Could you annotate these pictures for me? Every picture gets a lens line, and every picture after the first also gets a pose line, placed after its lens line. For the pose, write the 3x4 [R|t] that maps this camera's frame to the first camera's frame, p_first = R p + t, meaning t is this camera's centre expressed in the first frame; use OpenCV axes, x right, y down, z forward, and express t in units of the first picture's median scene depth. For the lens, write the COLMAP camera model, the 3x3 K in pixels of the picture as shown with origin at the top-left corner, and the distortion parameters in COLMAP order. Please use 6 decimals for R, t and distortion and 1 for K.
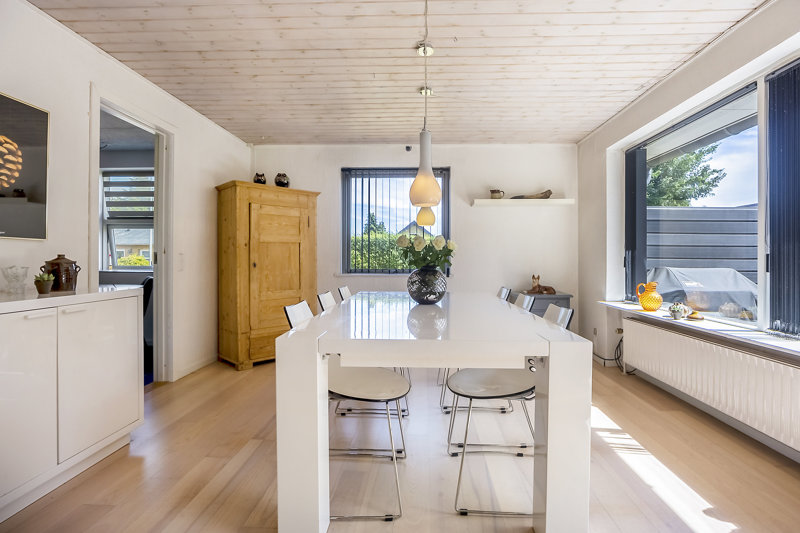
lens RADIAL K [[394.9, 0, 402.4], [0, 394.9, 258.6], [0, 0, 1]] dist [-0.012608, 0.000115]
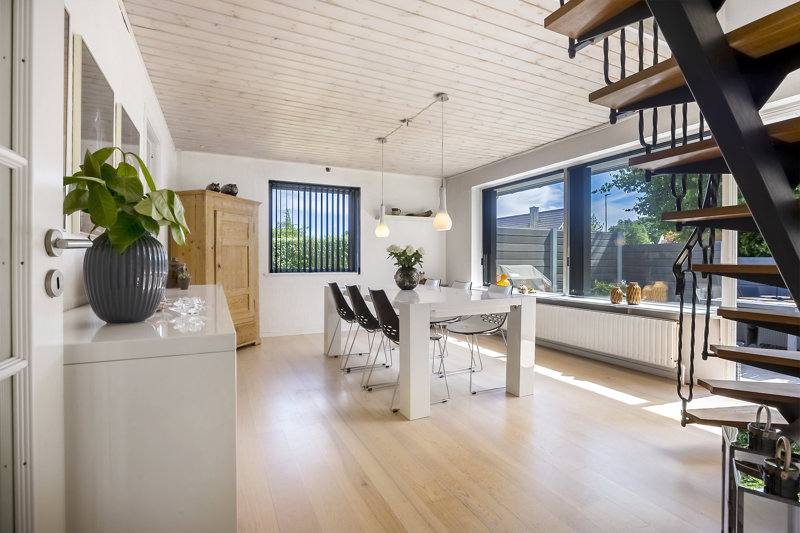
lens RADIAL K [[383.2, 0, 402.3], [0, 383.2, 264.2], [0, 0, 1]] dist [-0.012207, -0.000274]
pose [[0.885958, -0.009004, 0.463678, -0.388739], [0.003413, 0.999911, 0.012895, -0.001518], [-0.463753, -0.009842, 0.885910, -0.184116]]
